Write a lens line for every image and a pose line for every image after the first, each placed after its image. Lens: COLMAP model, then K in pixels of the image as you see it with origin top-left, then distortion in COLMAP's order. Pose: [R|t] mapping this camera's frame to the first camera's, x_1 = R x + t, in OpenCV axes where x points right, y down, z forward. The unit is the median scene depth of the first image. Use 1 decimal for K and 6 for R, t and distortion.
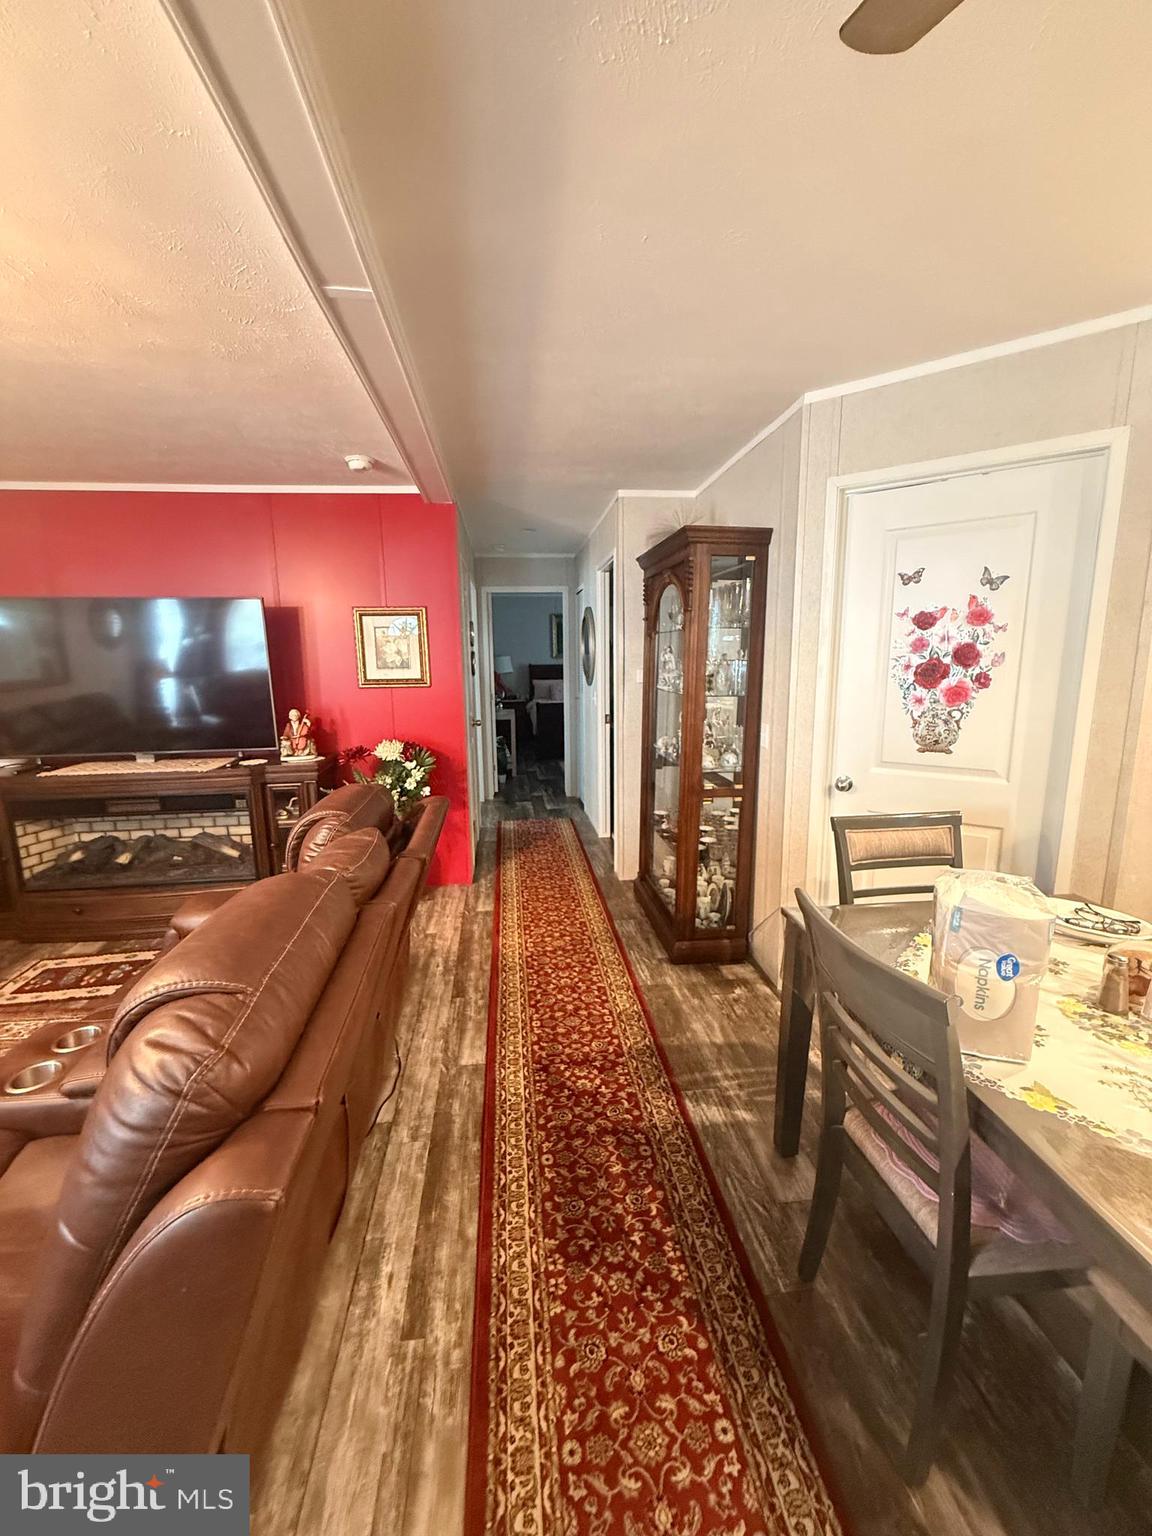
lens RADIAL K [[612.0, 0, 576.3], [0, 612.0, 762.6], [0, 0, 1]] dist [0.000290, 0.000119]
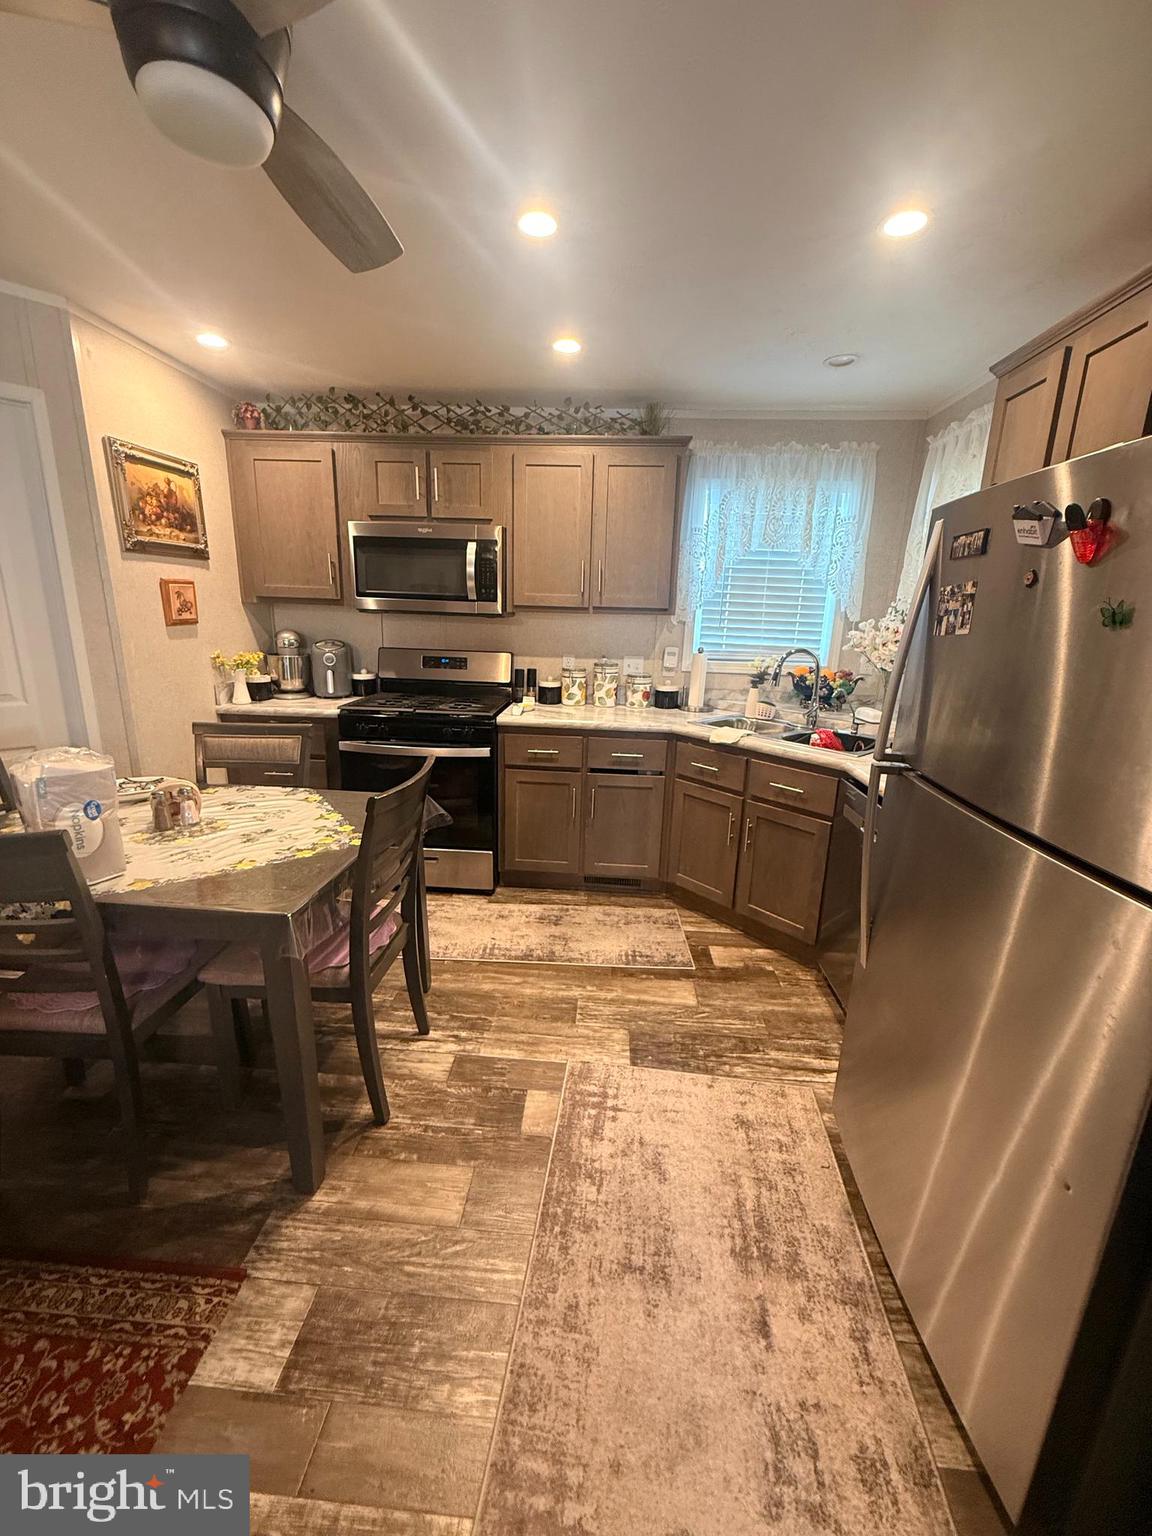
lens RADIAL K [[612.0, 0, 576.3], [0, 612.0, 762.6], [0, 0, 1]] dist [0.000290, 0.000119]
pose [[0.178184, -0.223049, 0.958384, -0.183913], [0.141459, 0.969660, 0.199373, 0.056331], [-0.973776, 0.100047, 0.204330, -0.159030]]
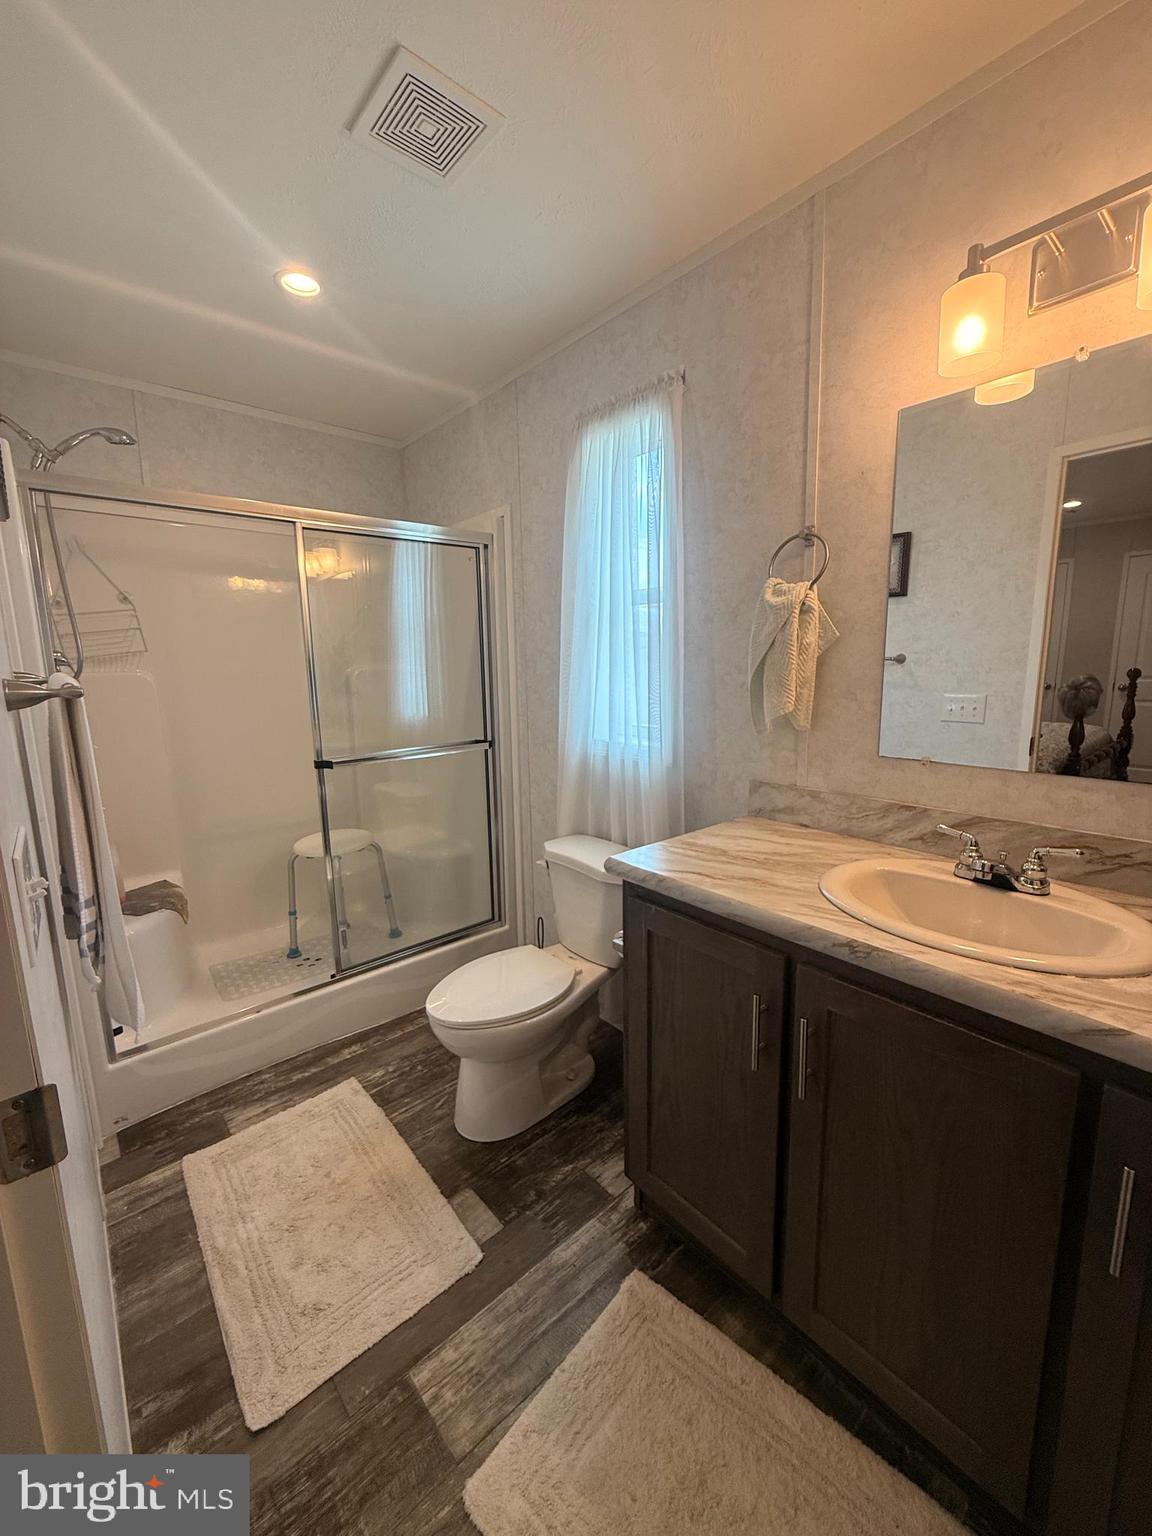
lens RADIAL K [[612.0, 0, 576.3], [0, 612.0, 762.6], [0, 0, 1]] dist [0.000290, 0.000119]
pose [[0.574210, 0.134375, -0.807605, 0.615815], [-0.129595, 0.988920, 0.072401, 0.047850], [0.808386, 0.063088, 0.585262, 0.024248]]
